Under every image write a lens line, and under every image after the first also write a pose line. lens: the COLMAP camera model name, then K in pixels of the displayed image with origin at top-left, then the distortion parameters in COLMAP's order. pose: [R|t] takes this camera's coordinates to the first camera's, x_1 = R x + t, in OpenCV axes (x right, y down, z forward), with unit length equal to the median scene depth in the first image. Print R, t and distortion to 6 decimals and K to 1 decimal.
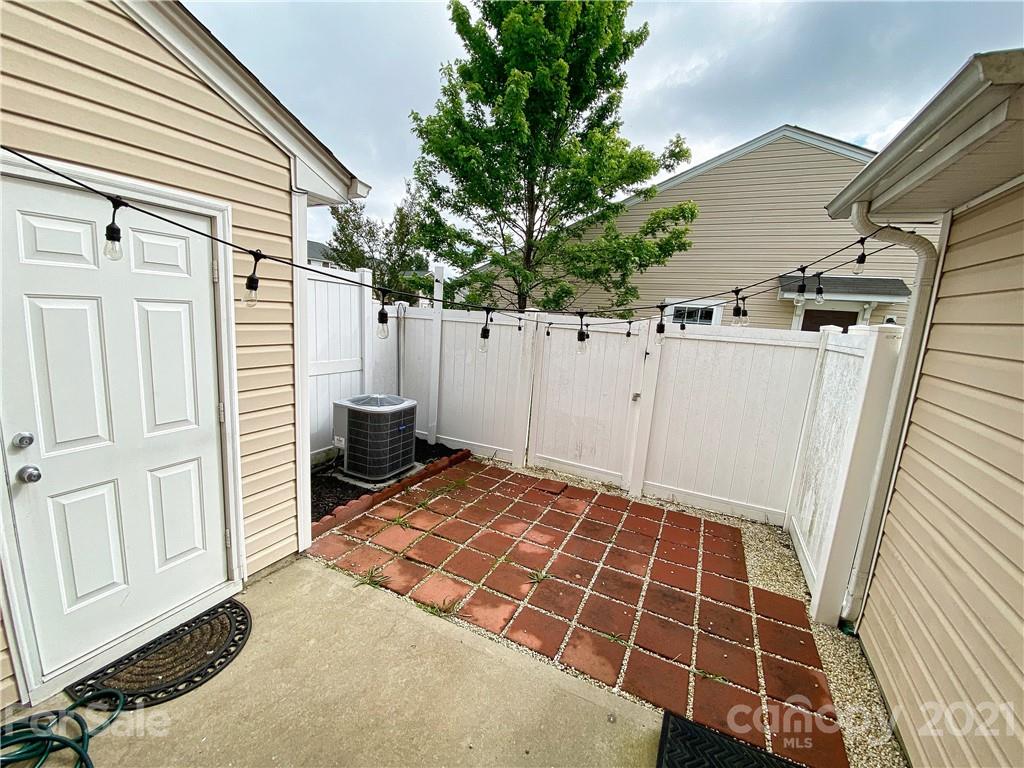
lens RADIAL K [[418.0, 0, 515.1], [0, 418.0, 383.2], [0, 0, 1]] dist [0.005091, -0.012885]
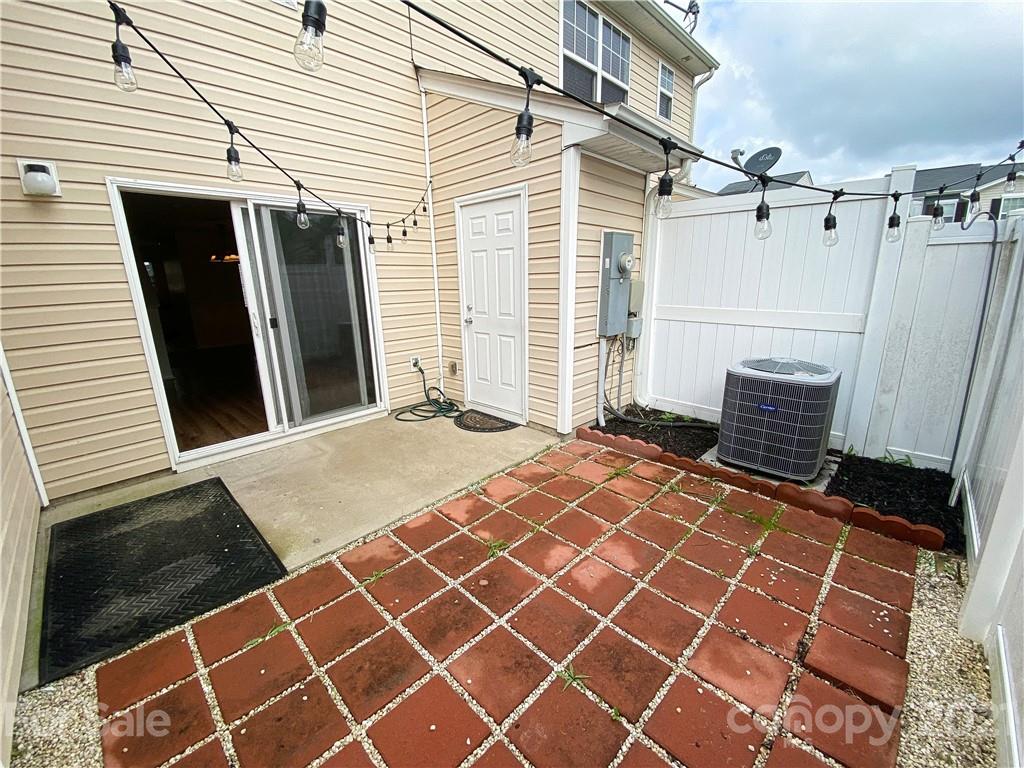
lens RADIAL K [[418.0, 0, 518.4], [0, 418.0, 380.8], [0, 0, 1]] dist [0.005091, -0.012885]
pose [[-0.320598, 0.169221, -0.931977, 0.687738], [-0.166605, 0.958499, 0.231349, -0.044544], [0.932448, 0.229442, -0.279099, 1.087726]]
